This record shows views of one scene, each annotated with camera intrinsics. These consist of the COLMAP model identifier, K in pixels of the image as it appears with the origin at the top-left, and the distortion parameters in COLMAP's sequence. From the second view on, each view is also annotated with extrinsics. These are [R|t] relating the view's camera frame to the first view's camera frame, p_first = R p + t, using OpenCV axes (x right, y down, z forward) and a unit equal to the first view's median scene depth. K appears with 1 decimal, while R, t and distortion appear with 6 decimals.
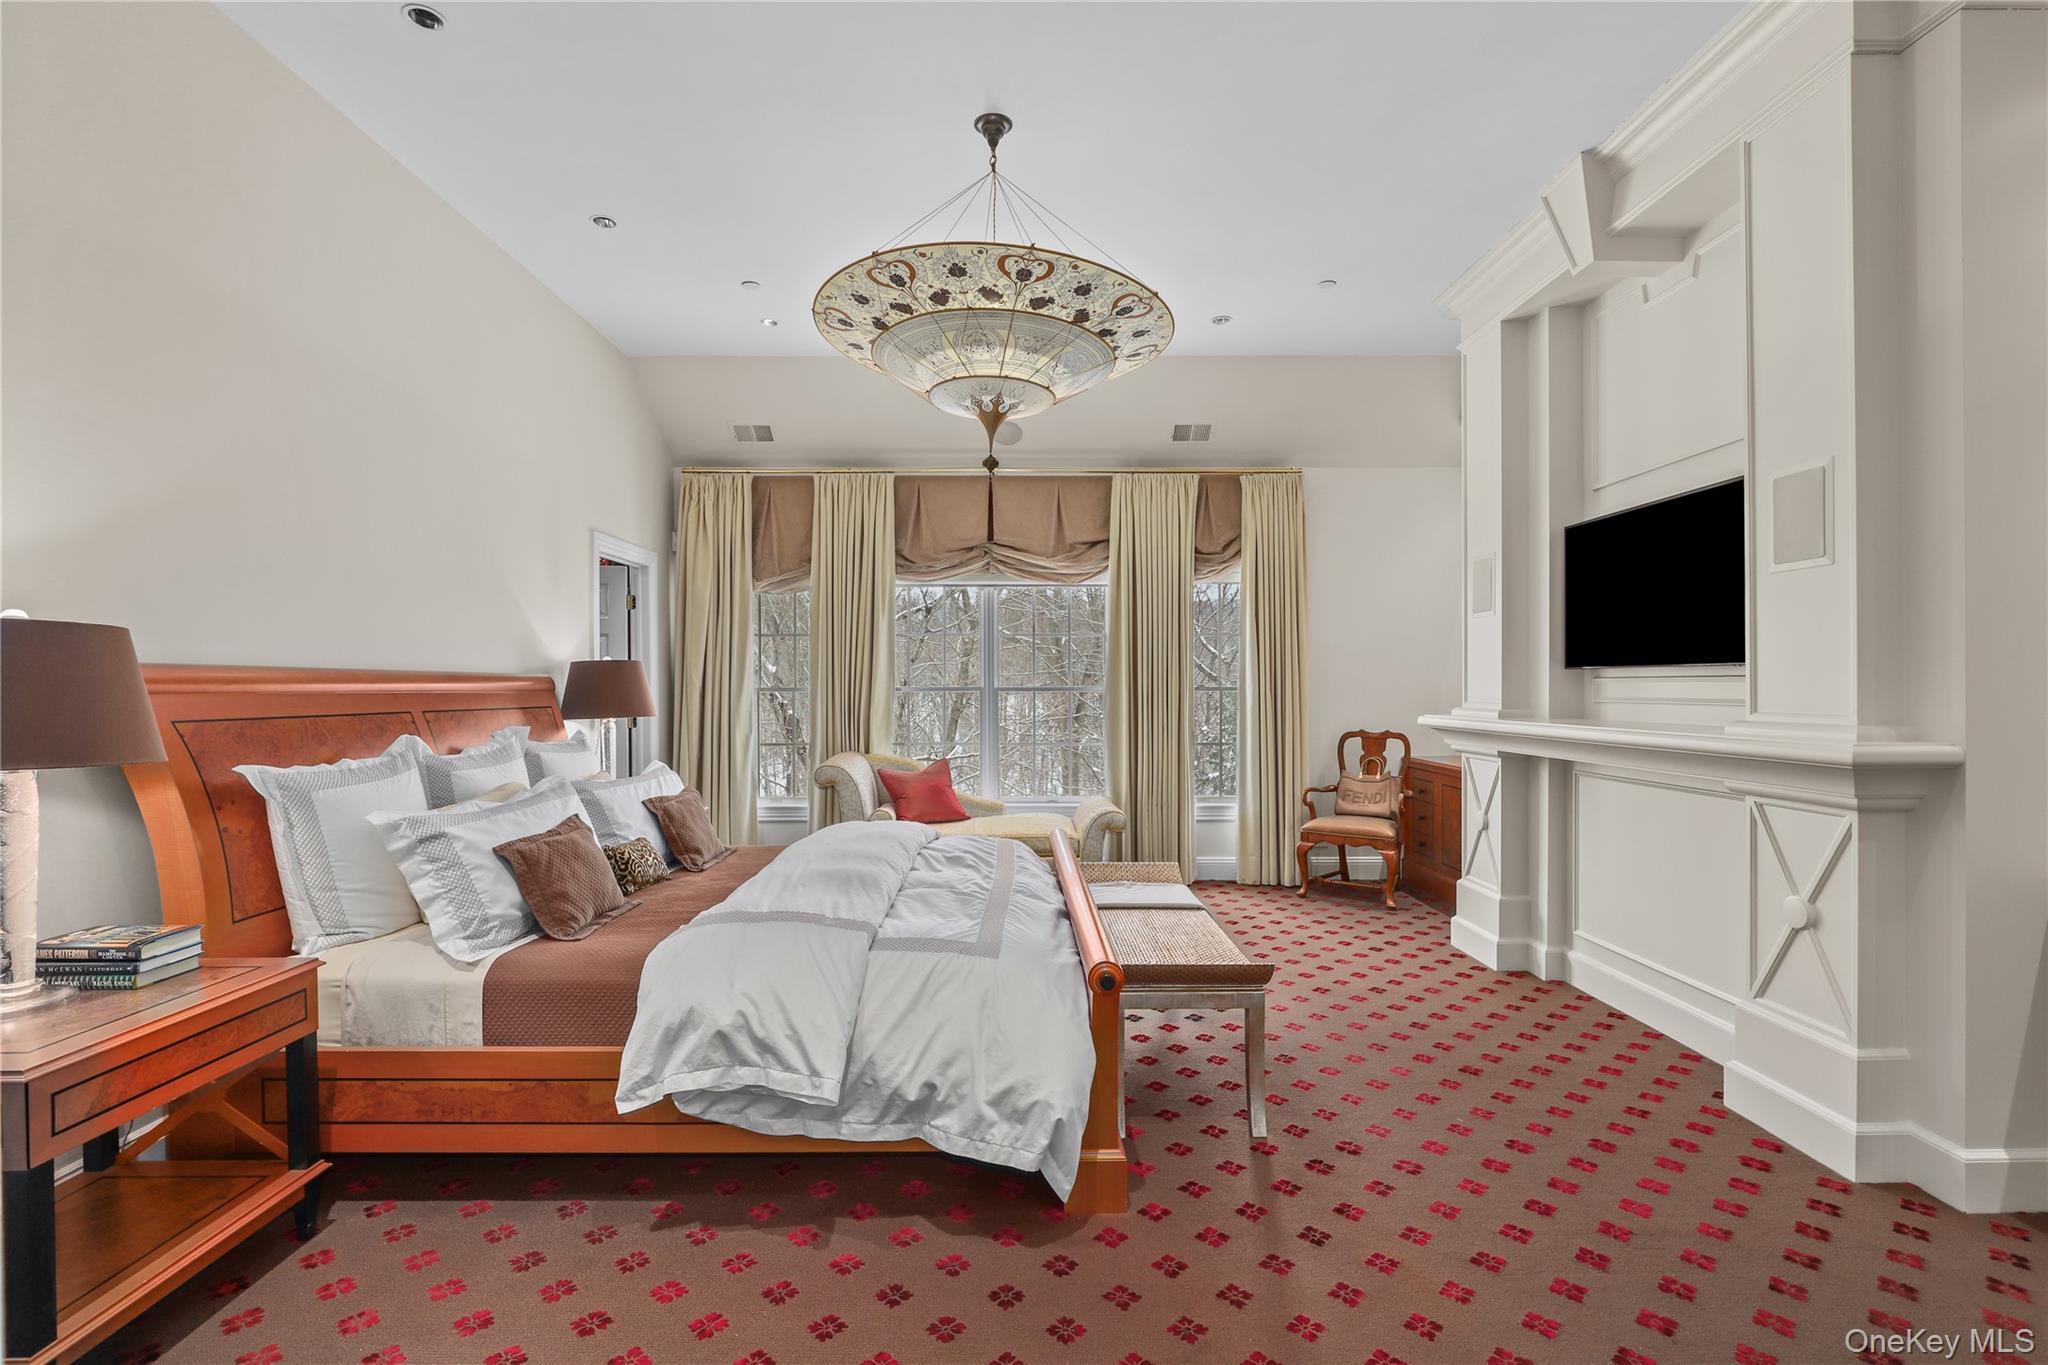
lens RADIAL K [[942.0, 0, 1025.4], [0, 942.0, 683.8], [0, 0, 1]] dist [-0.017862, 0.002161]
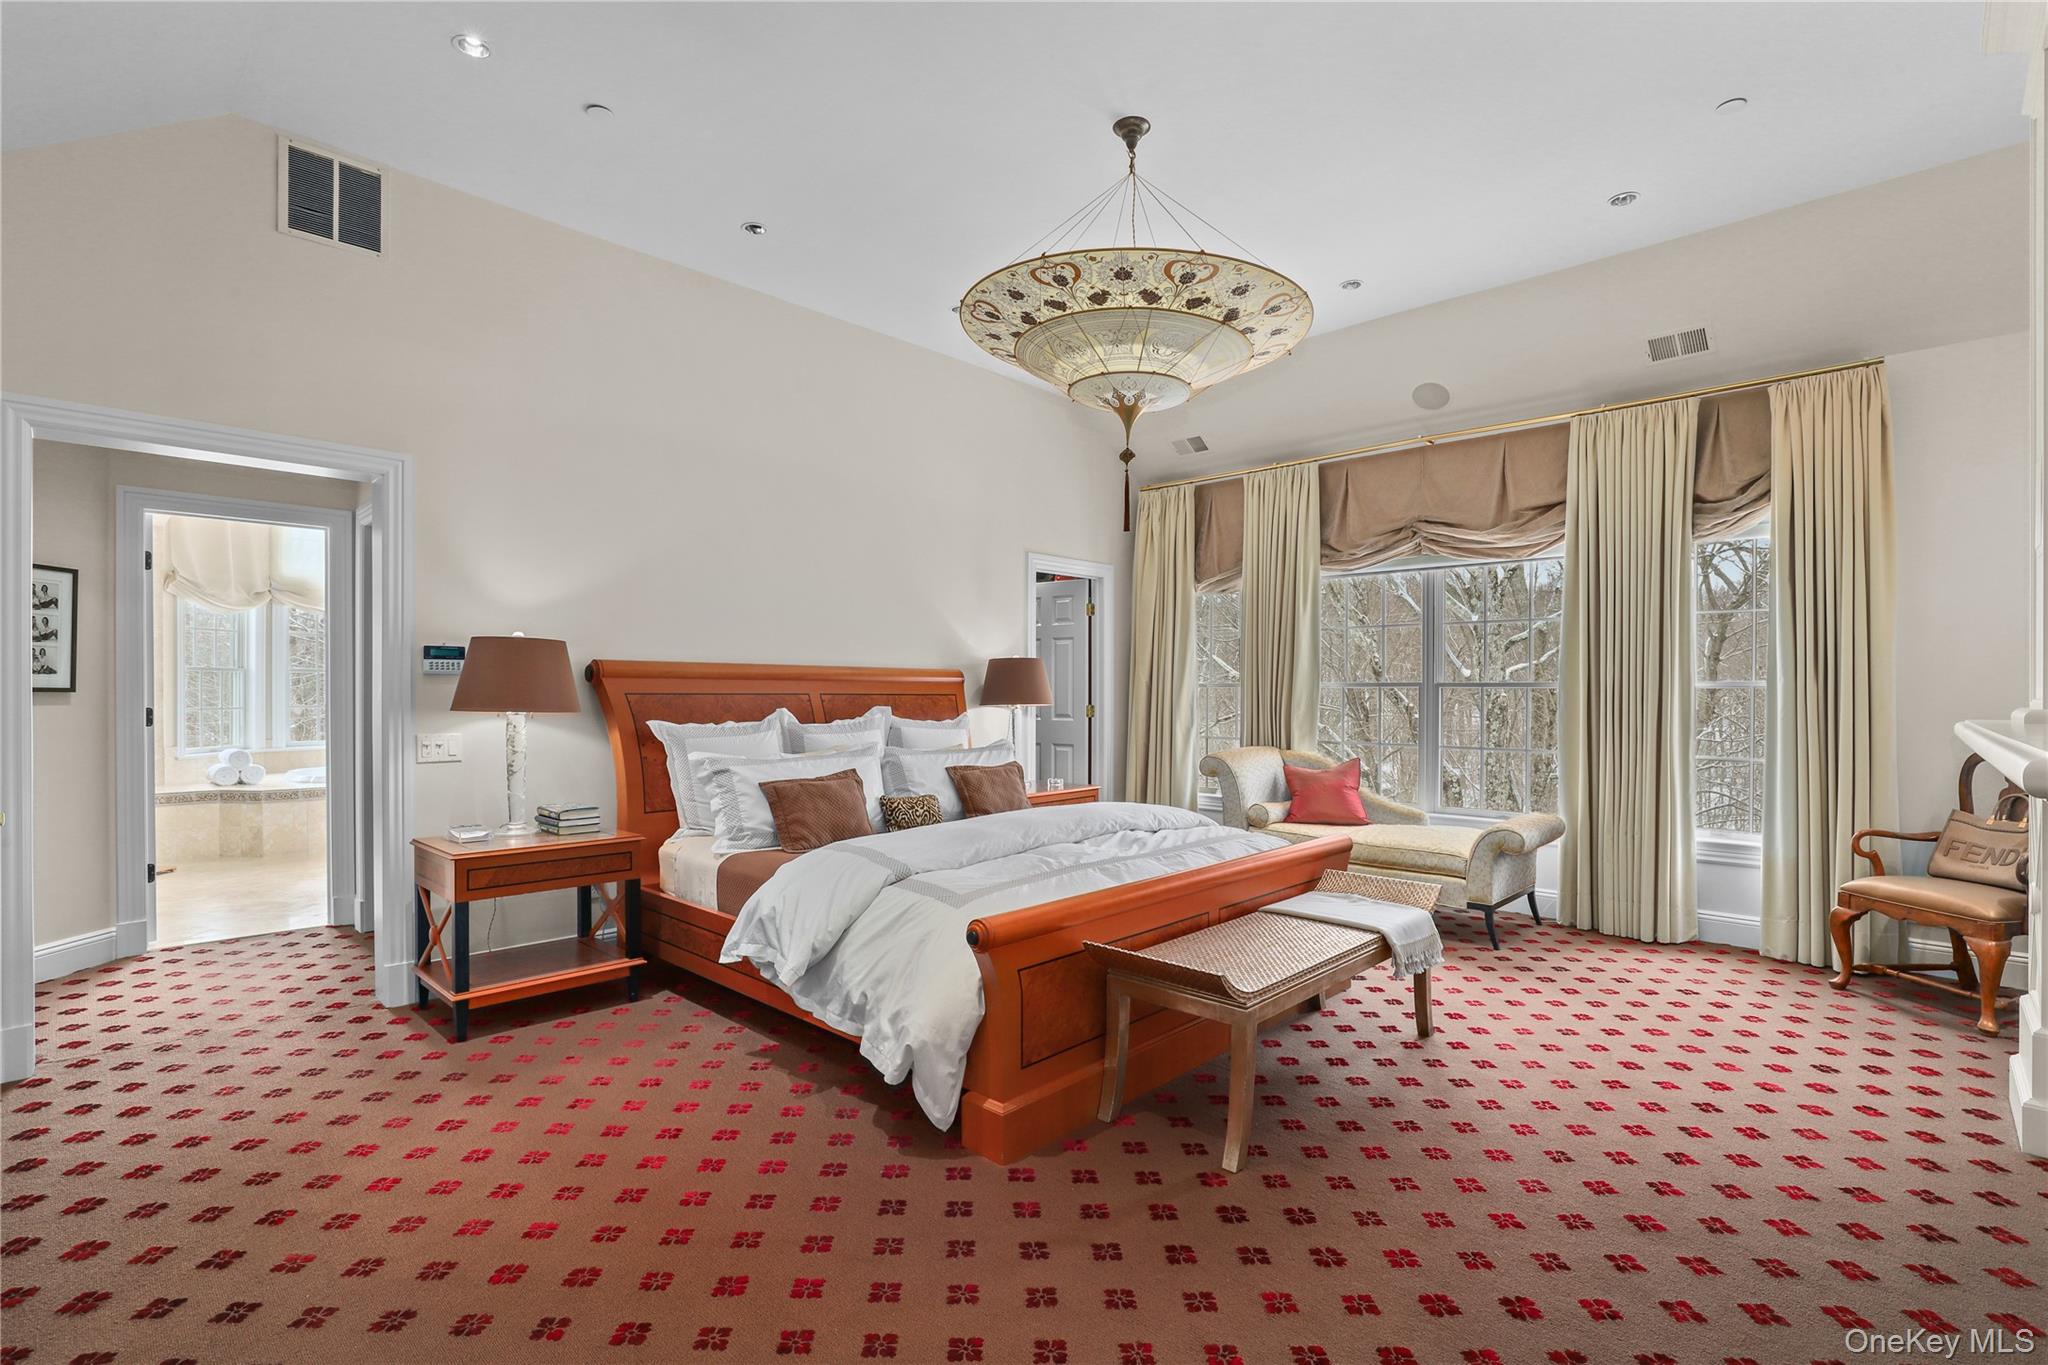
lens RADIAL K [[942.0, 0, 1020.7], [0, 942.0, 687.7], [0, 0, 1]] dist [-0.017862, 0.002161]
pose [[0.717521, 0.001878, -0.696535, 0.489941], [-0.003286, 0.999994, -0.000688, 0.016526], [0.696530, 0.002782, 0.717523, 0.147486]]
